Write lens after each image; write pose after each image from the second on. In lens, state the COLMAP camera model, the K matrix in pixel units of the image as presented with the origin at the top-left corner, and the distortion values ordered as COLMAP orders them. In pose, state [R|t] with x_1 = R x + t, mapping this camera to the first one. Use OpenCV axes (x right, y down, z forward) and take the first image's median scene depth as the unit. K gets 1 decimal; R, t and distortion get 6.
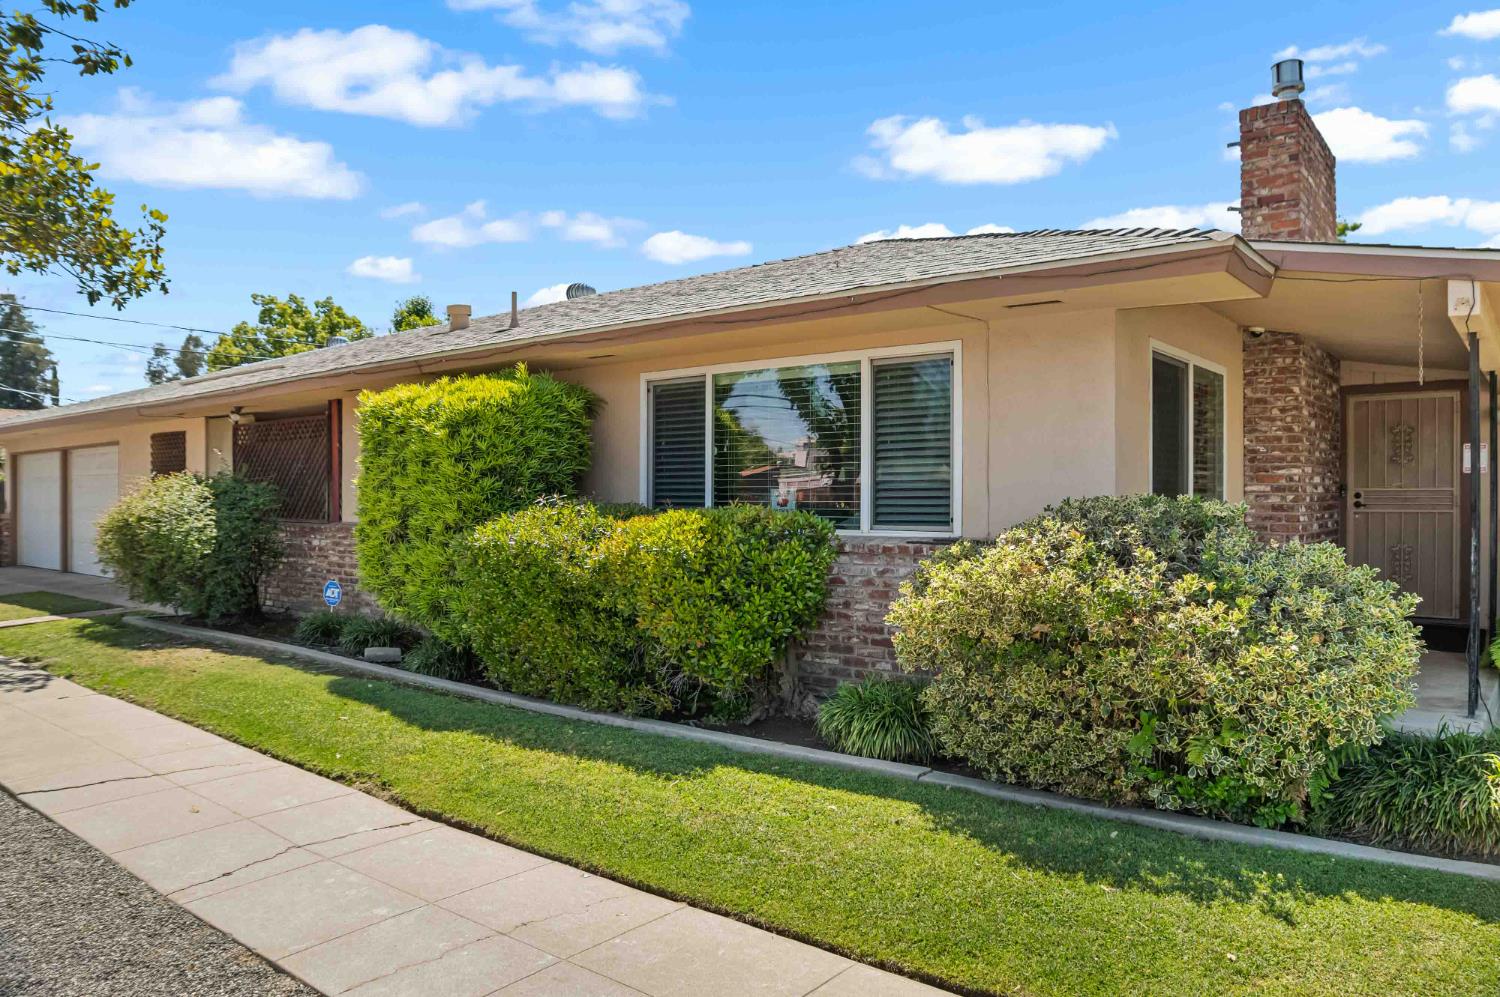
lens RADIAL K [[1007.8, 0, 790.3], [0, 1007.8, 503.2], [0, 0, 1]] dist [-0.118997, 0.078412]
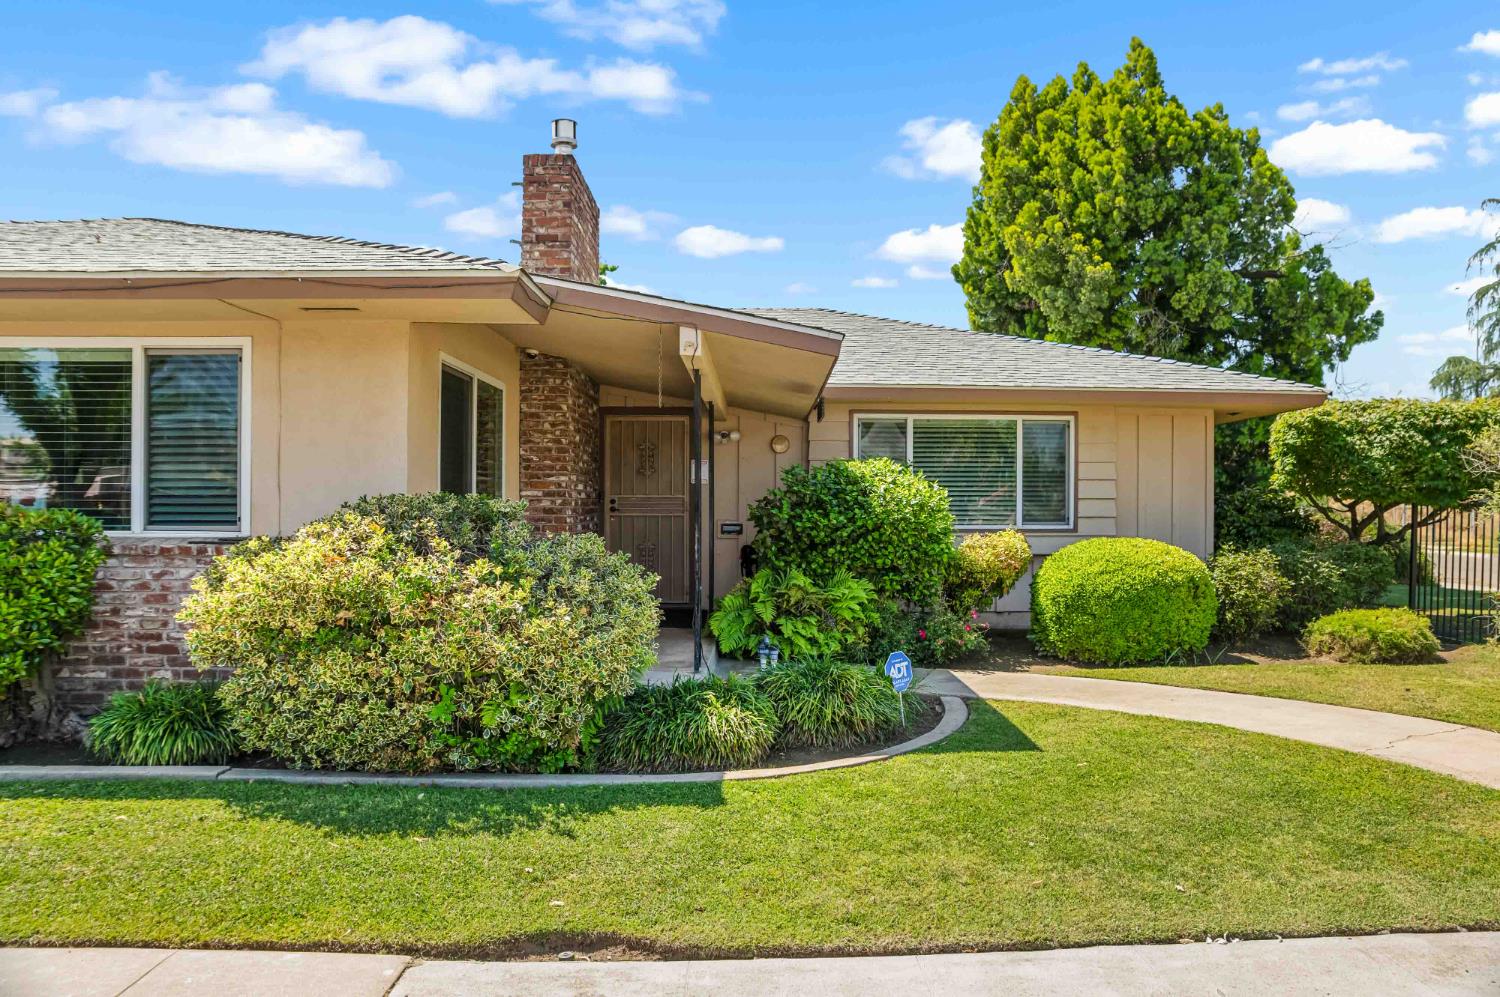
lens RADIAL K [[1007.8, 0, 796.3], [0, 1007.8, 506.1], [0, 0, 1]] dist [-0.118997, 0.078412]
pose [[0.759384, 0.003686, 0.650633, -0.047820], [0.003409, 0.999948, -0.009644, 0.015173], [-0.650634, 0.009541, 0.759331, -0.078035]]
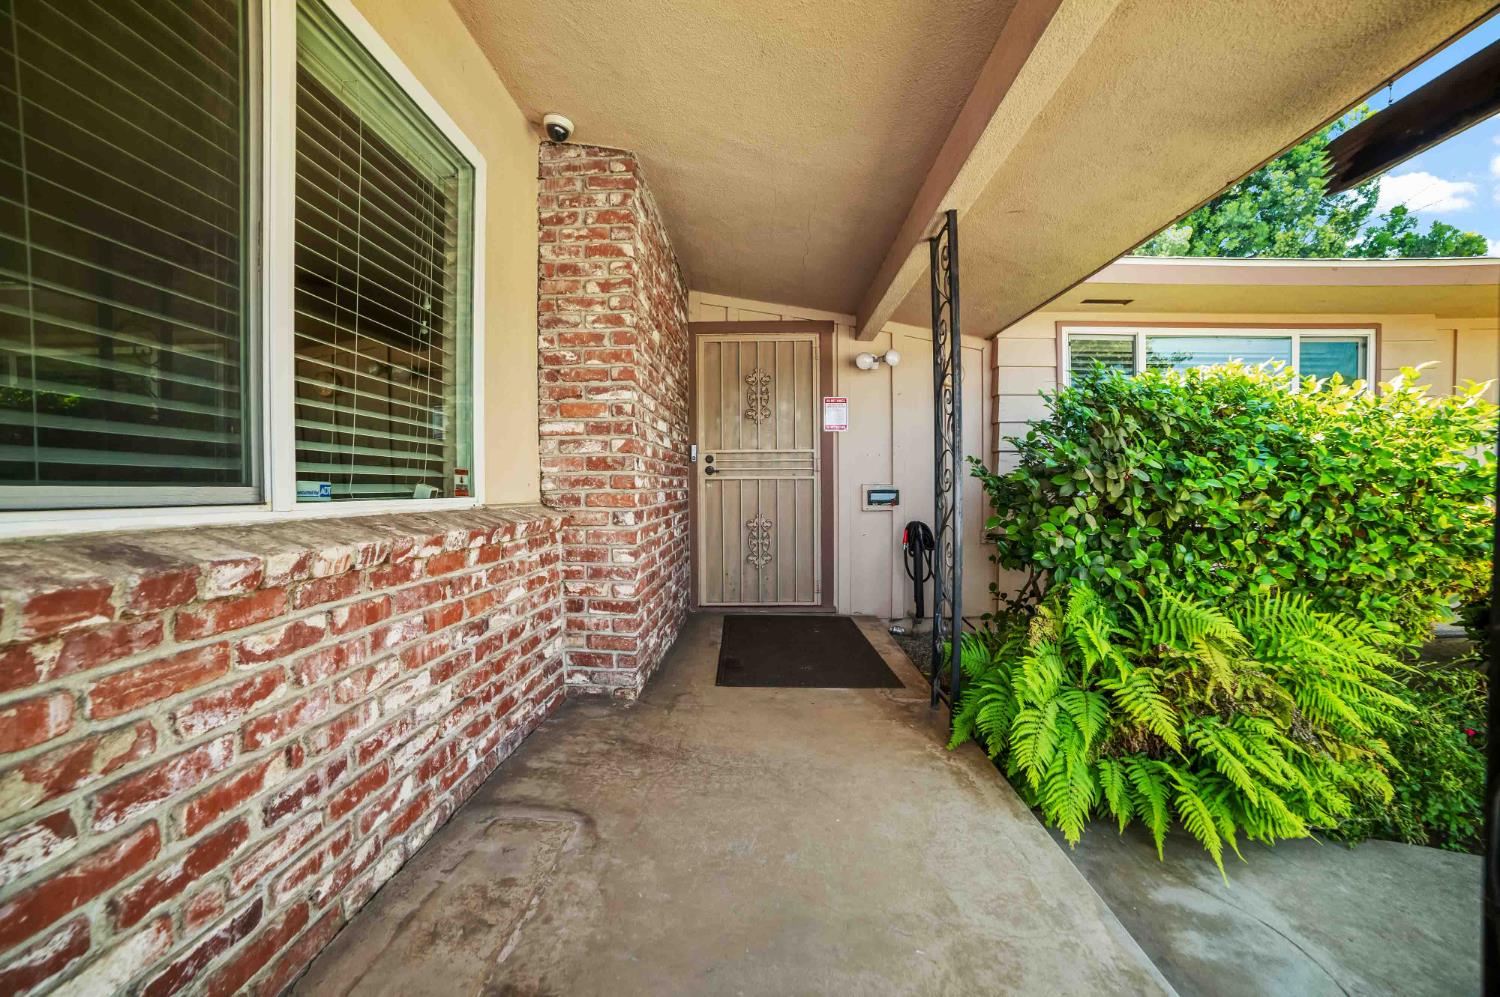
lens RADIAL K [[604.7, 0, 757.5], [0, 604.7, 494.5], [0, 0, 1]] dist [-0.058106, 0.006396]
pose [[0.794258, -0.013966, 0.607419, 0.471803], [0.011735, 0.999902, 0.007645, 0.027337], [-0.607467, 0.001056, 0.794344, 0.883367]]
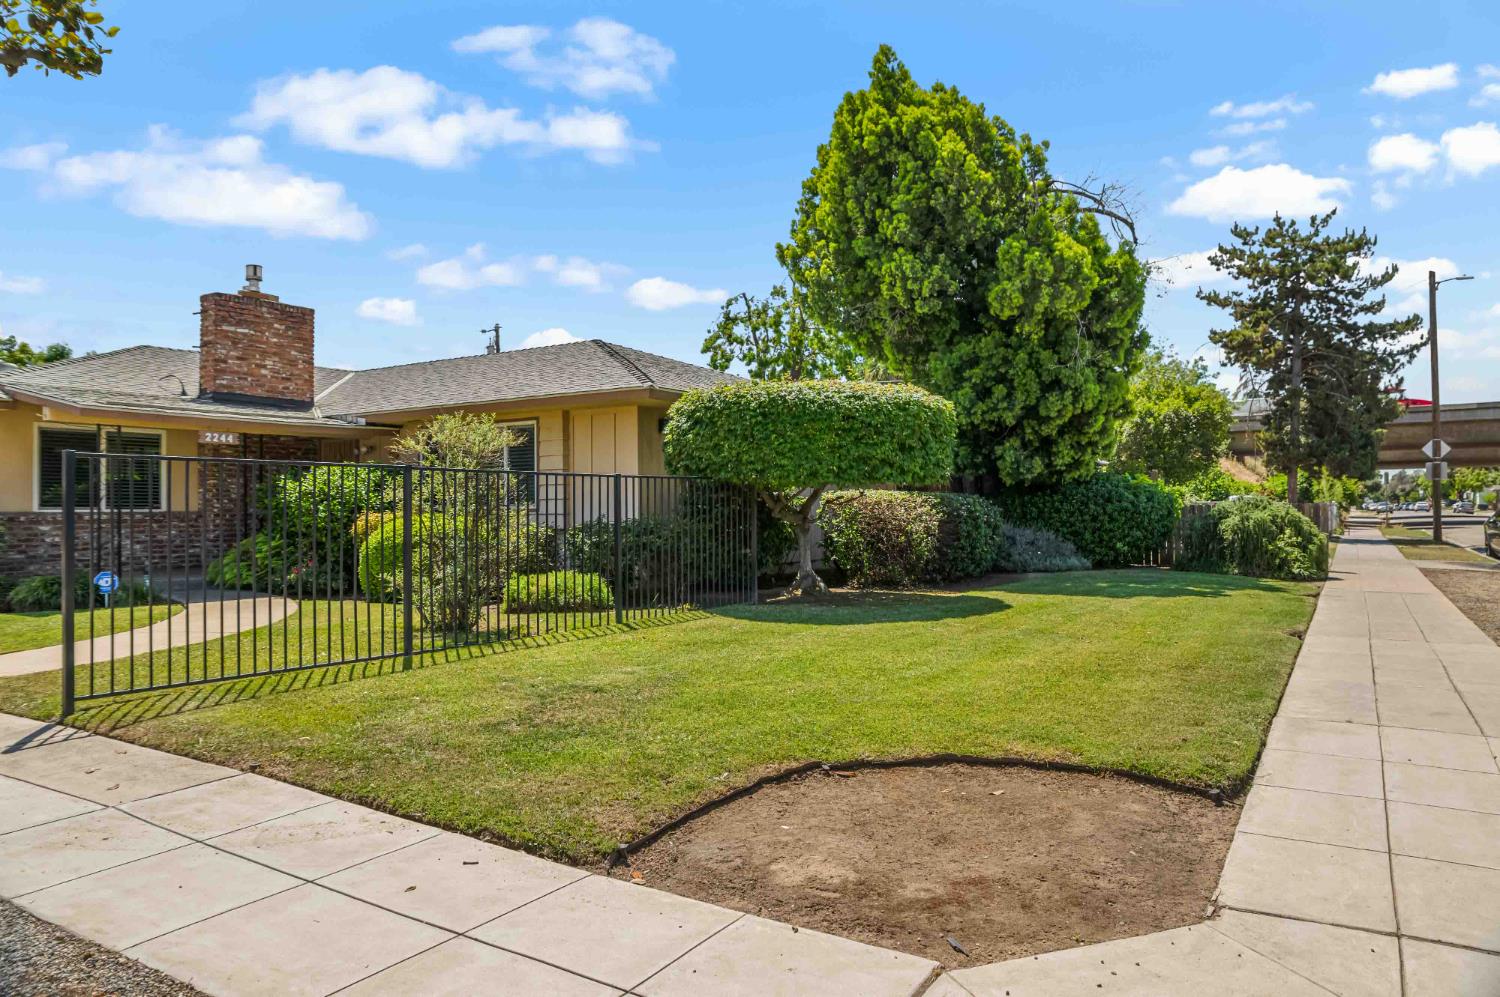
lens RADIAL K [[984.5, 0, 742.0], [0, 984.5, 502.0], [0, 0, 1]] dist [-0.027537, 0.020193]
pose [[0.994617, -0.009803, 0.103154, 1.773052], [0.011359, 0.999830, -0.014507, 0.064495], [-0.102994, 0.015601, 0.994560, -1.384363]]
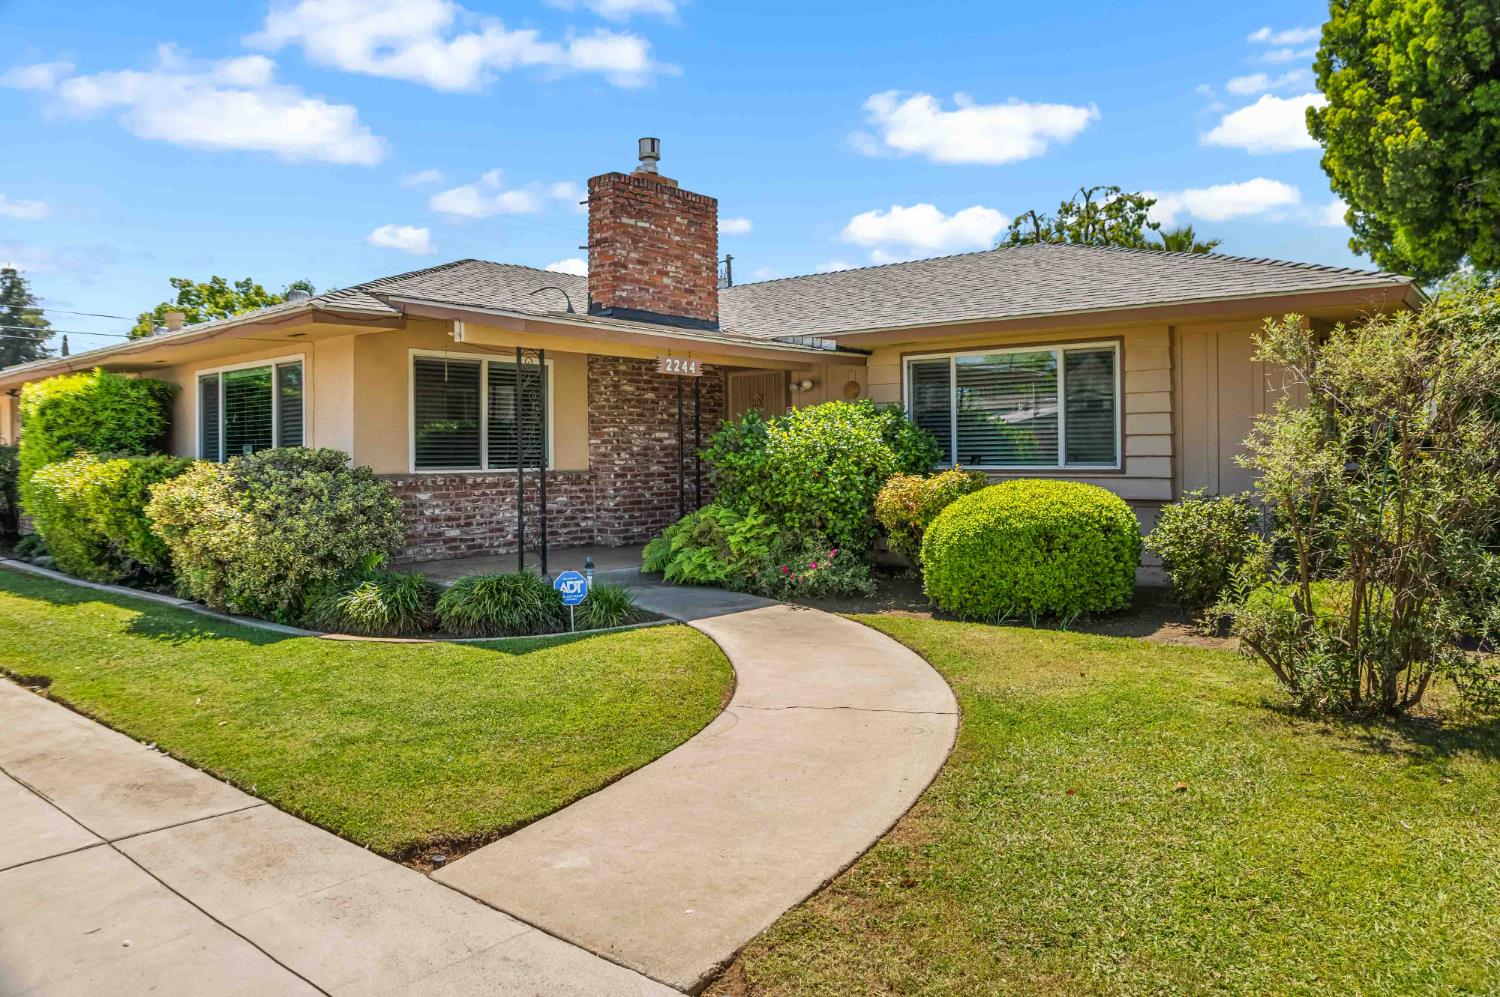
lens RADIAL K [[1007.8, 0, 806.8], [0, 1007.8, 468.6], [0, 0, 1]] dist [-0.118997, 0.078412]
pose [[0.999928, -0.010297, 0.006080, 1.022835], [0.010251, 0.999919, 0.007527, 0.021693], [-0.006157, -0.007464, 0.999953, -0.620598]]
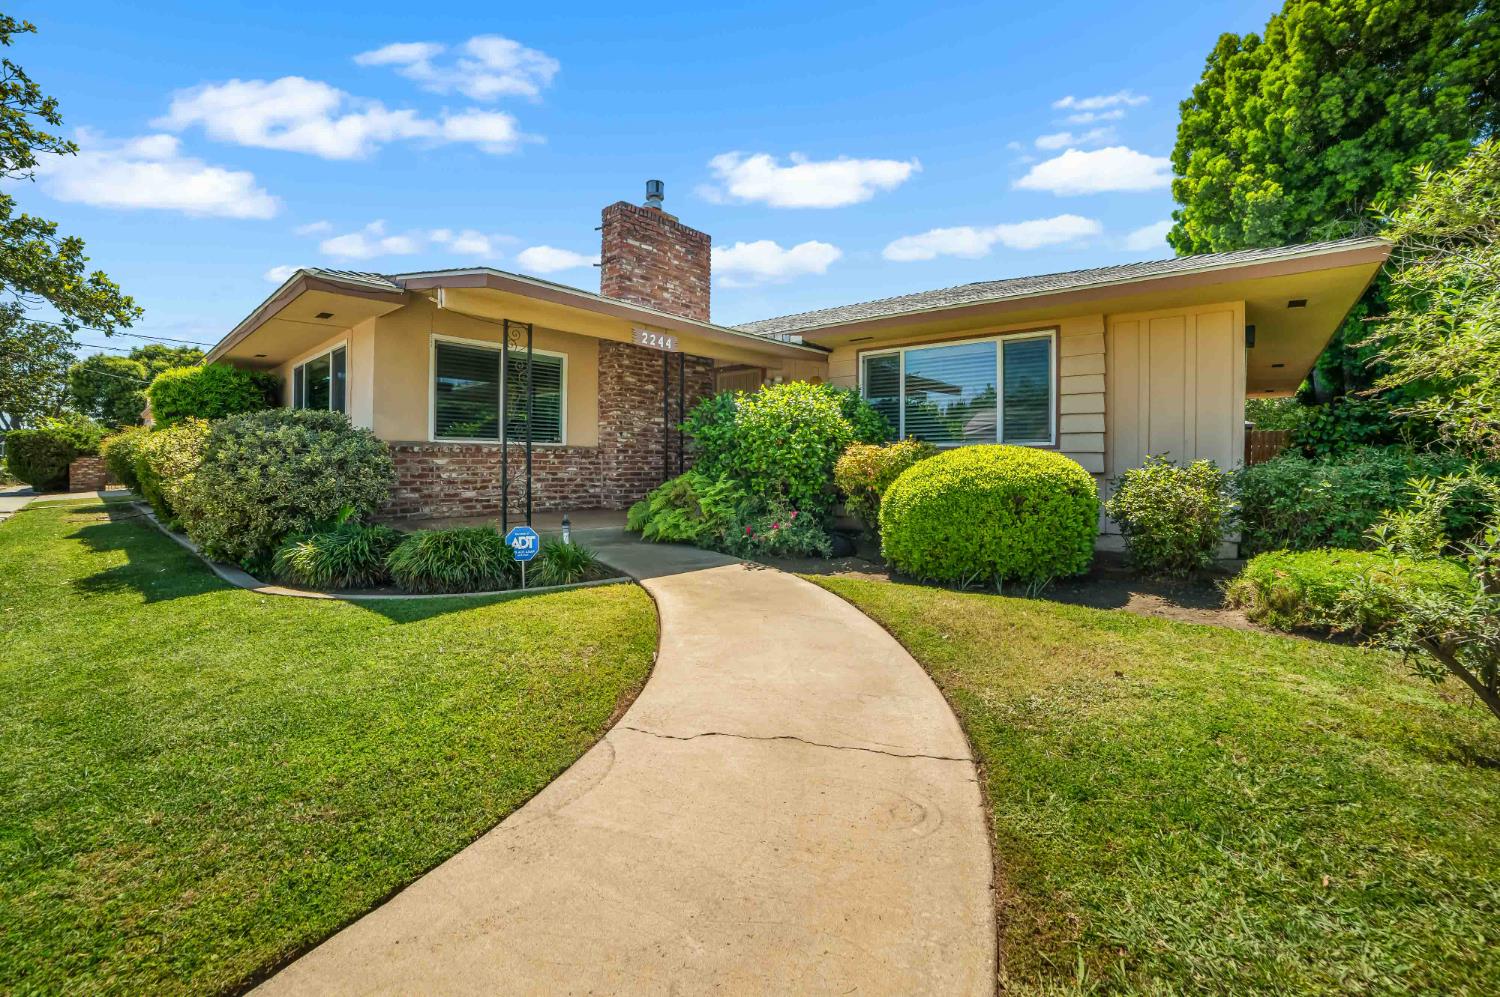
lens RADIAL K [[604.7, 0, 777.2], [0, 604.7, 473.8], [0, 0, 1]] dist [-0.058106, 0.006396]
pose [[0.999893, 0.004994, -0.013747, 1.055005], [-0.004887, 0.999958, 0.007806, 0.085835], [0.013786, -0.007738, 0.999875, -0.090060]]
